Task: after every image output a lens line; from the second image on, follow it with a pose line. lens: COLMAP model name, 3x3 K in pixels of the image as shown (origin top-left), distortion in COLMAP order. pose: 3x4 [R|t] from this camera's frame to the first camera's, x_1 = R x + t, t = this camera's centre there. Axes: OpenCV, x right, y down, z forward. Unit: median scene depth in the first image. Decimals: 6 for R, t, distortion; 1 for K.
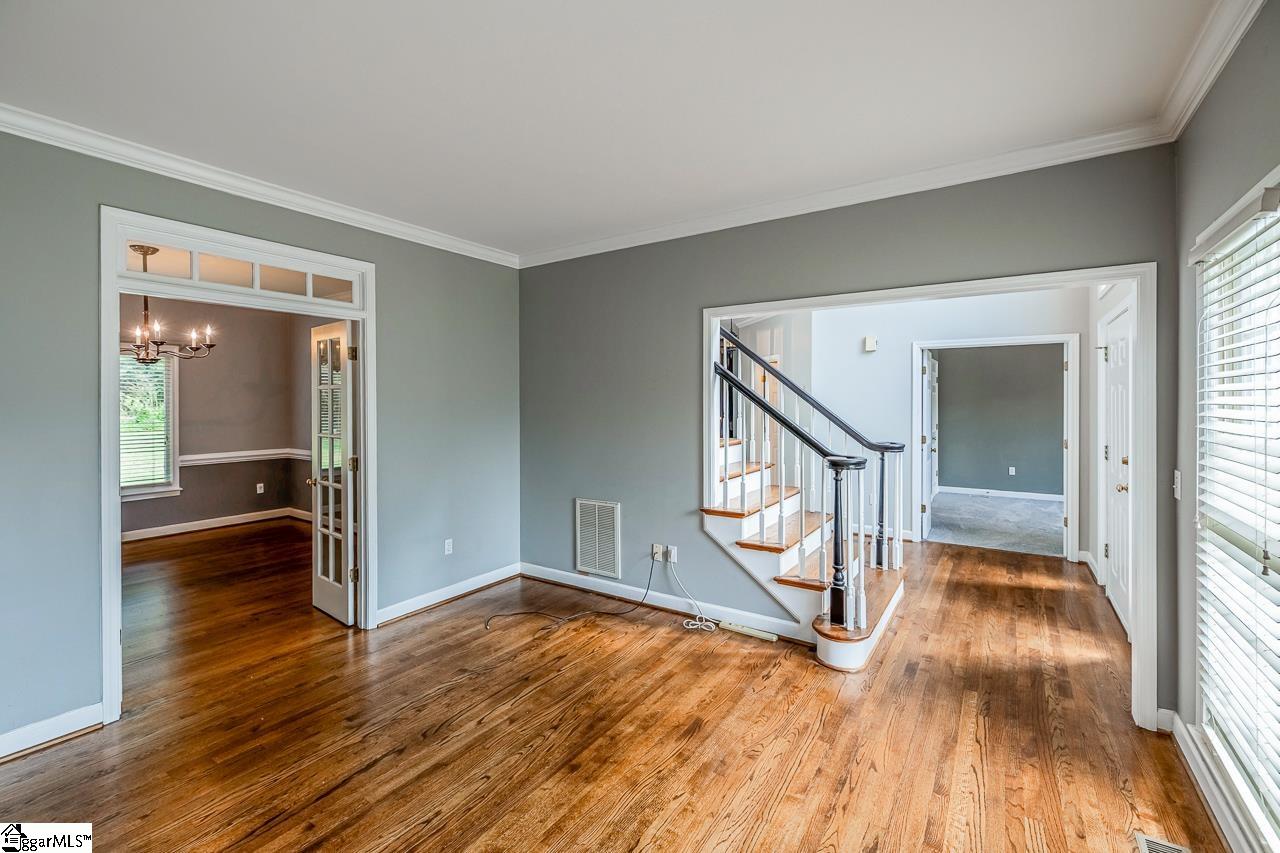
lens RADIAL K [[549.4, 0, 638.9], [0, 549.4, 398.5], [0, 0, 1]] dist [-0.000760, -0.000307]
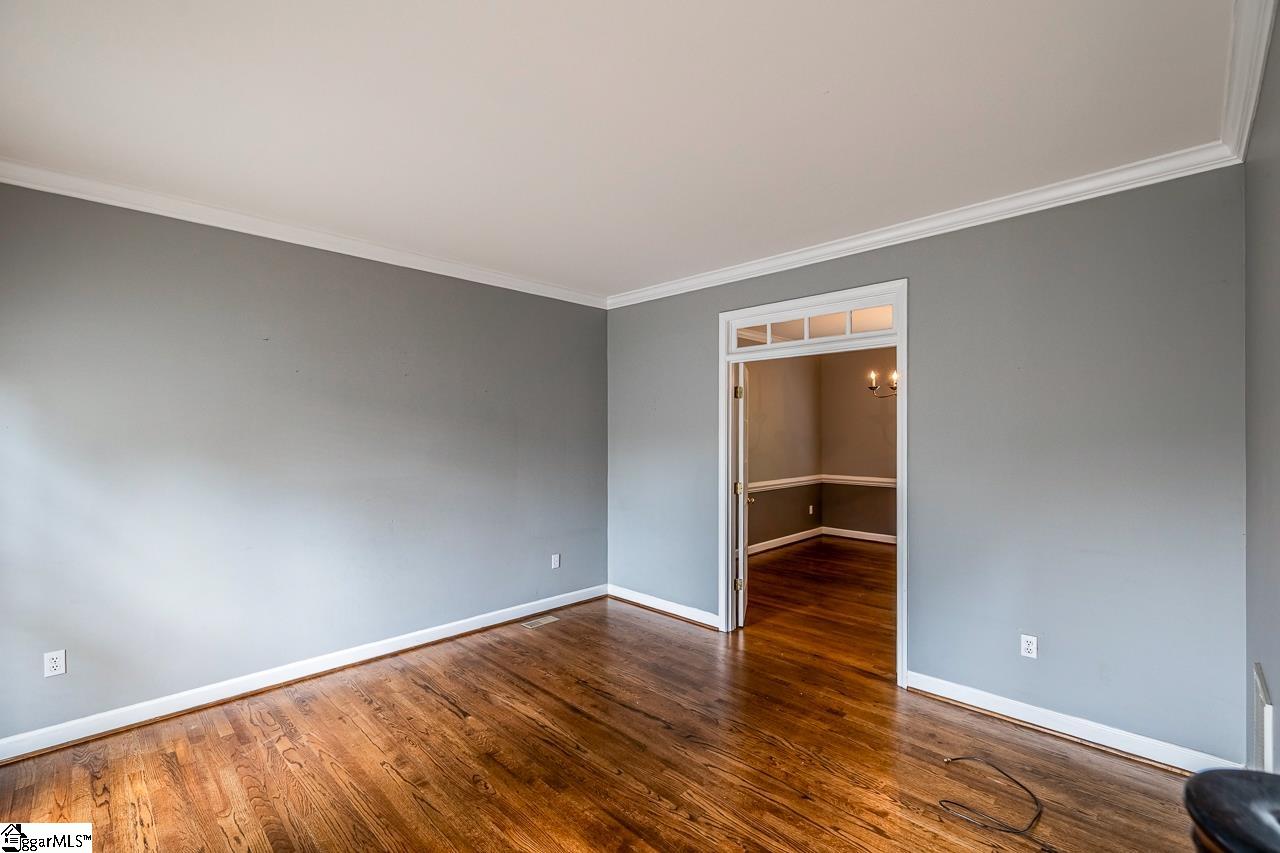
lens RADIAL K [[561.9, 0, 640.0], [0, 561.9, 426.5], [0, 0, 1]] dist [-0.000258, -0.000011]
pose [[-0.190449, -0.005353, -0.981682, 0.439753], [0.003202, 0.999976, -0.006074, -0.001489], [0.981692, -0.004300, -0.190428, 0.666042]]
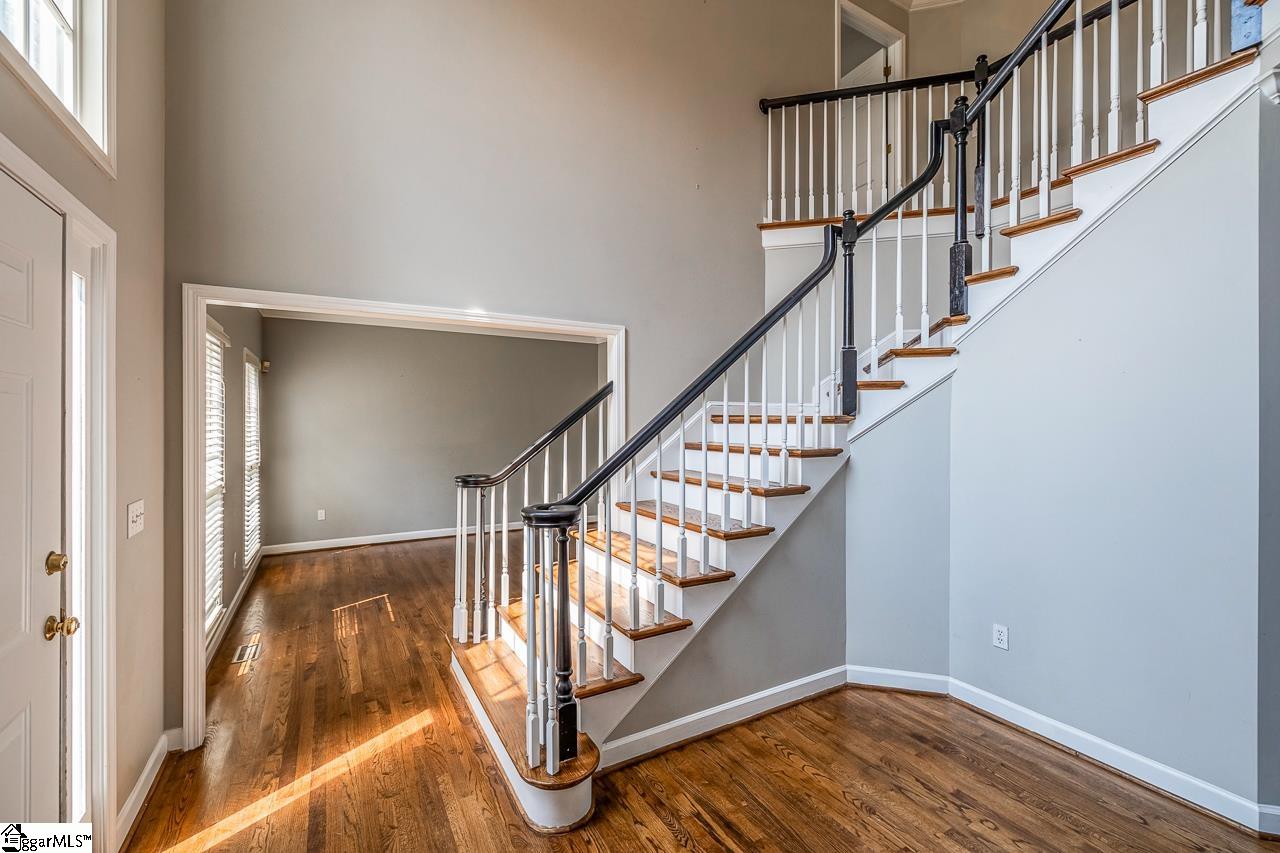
lens RADIAL K [[561.9, 0, 640.0], [0, 561.9, 426.5], [0, 0, 1]] dist [-0.000258, -0.000011]
pose [[-0.459083, 0.005184, -0.888379, 0.861196], [0.008518, 0.999963, 0.001433, 0.012700], [0.888353, -0.006909, -0.459110, 1.300525]]
